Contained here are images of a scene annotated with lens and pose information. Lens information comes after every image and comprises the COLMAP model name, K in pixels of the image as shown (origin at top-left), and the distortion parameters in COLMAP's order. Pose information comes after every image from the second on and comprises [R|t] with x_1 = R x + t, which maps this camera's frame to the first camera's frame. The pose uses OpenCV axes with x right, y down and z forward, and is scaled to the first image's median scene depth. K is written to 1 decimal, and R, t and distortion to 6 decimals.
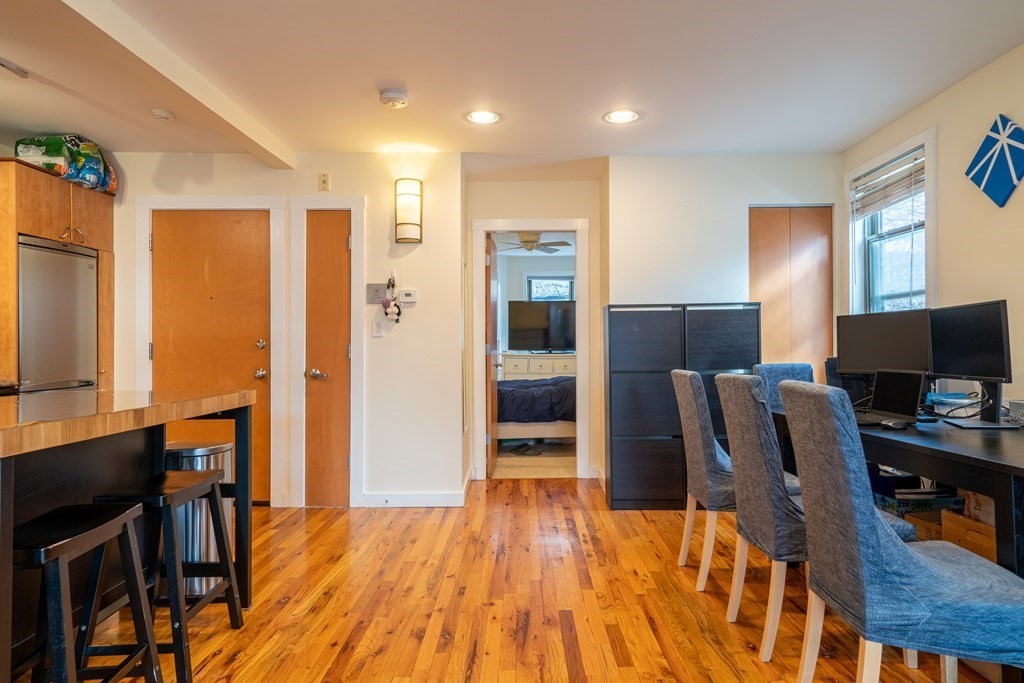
lens RADIAL K [[599.7, 0, 512.0], [0, 599.7, 341.5], [0, 0, 1]] dist [0.000945, 0.010298]
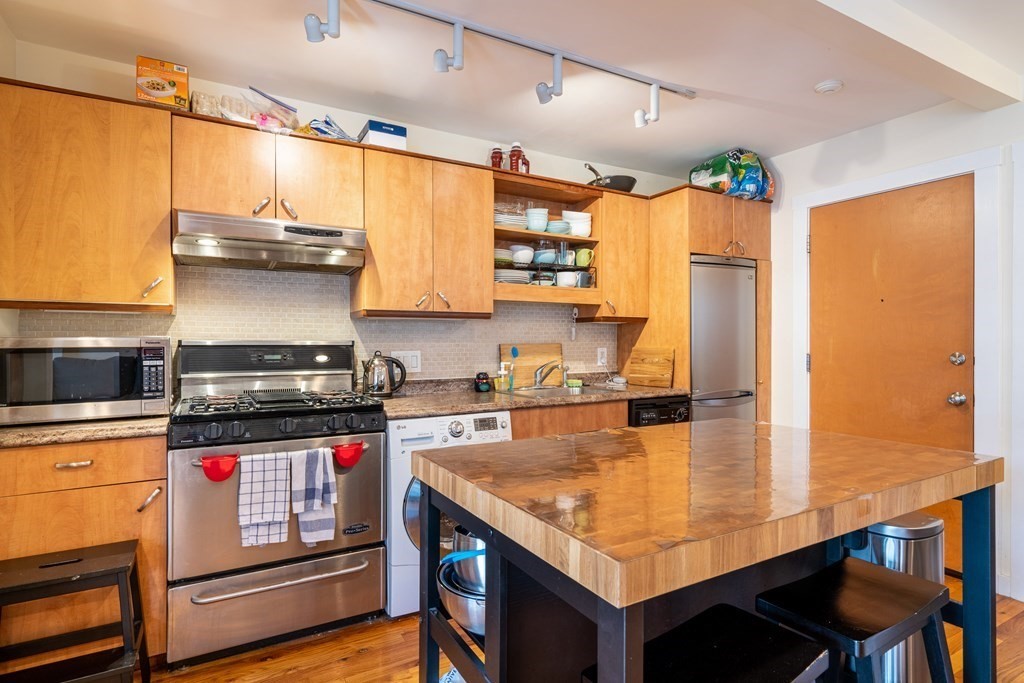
lens RADIAL K [[517.5, 0, 512.0], [0, 517.5, 341.5], [0, 0, 1]] dist [0.000277, 0.001192]
pose [[0.505867, 0.004603, -0.862599, -0.163427], [0.005730, 0.999946, 0.008696, -0.028517], [0.862592, -0.009342, 0.505813, 0.230102]]
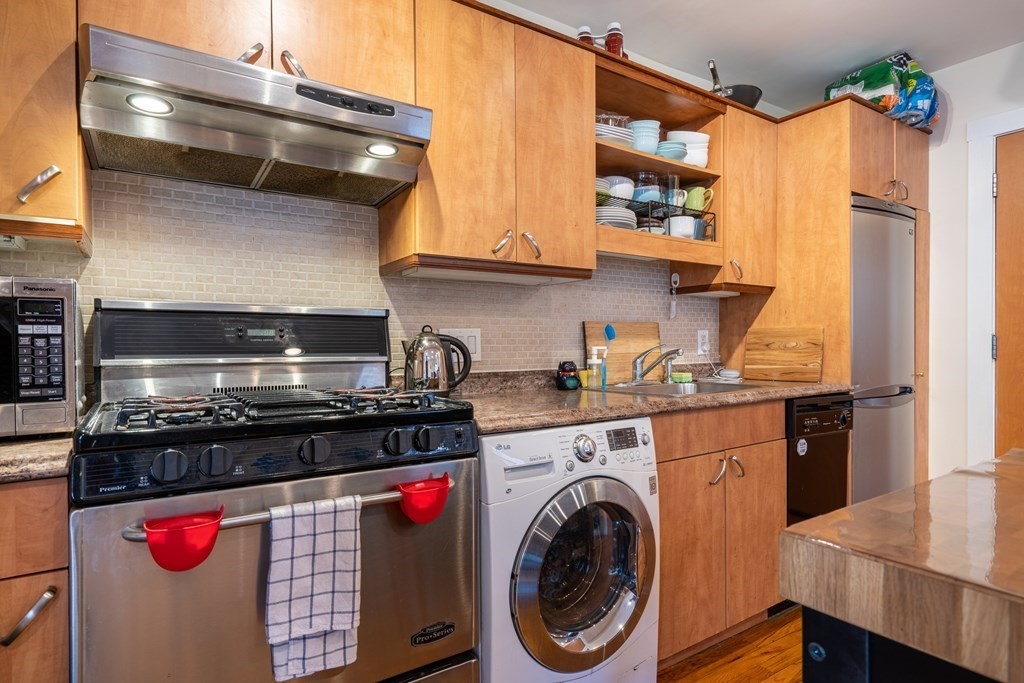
lens RADIAL K [[549.6, 0, 510.8], [0, 549.6, 347.0], [0, 0, 1]] dist [0.004822, -0.000376]
pose [[0.563278, 0.004250, -0.826257, -0.435229], [0.010305, 0.999873, 0.012168, 0.003446], [0.826203, -0.015368, 0.563162, 0.220974]]
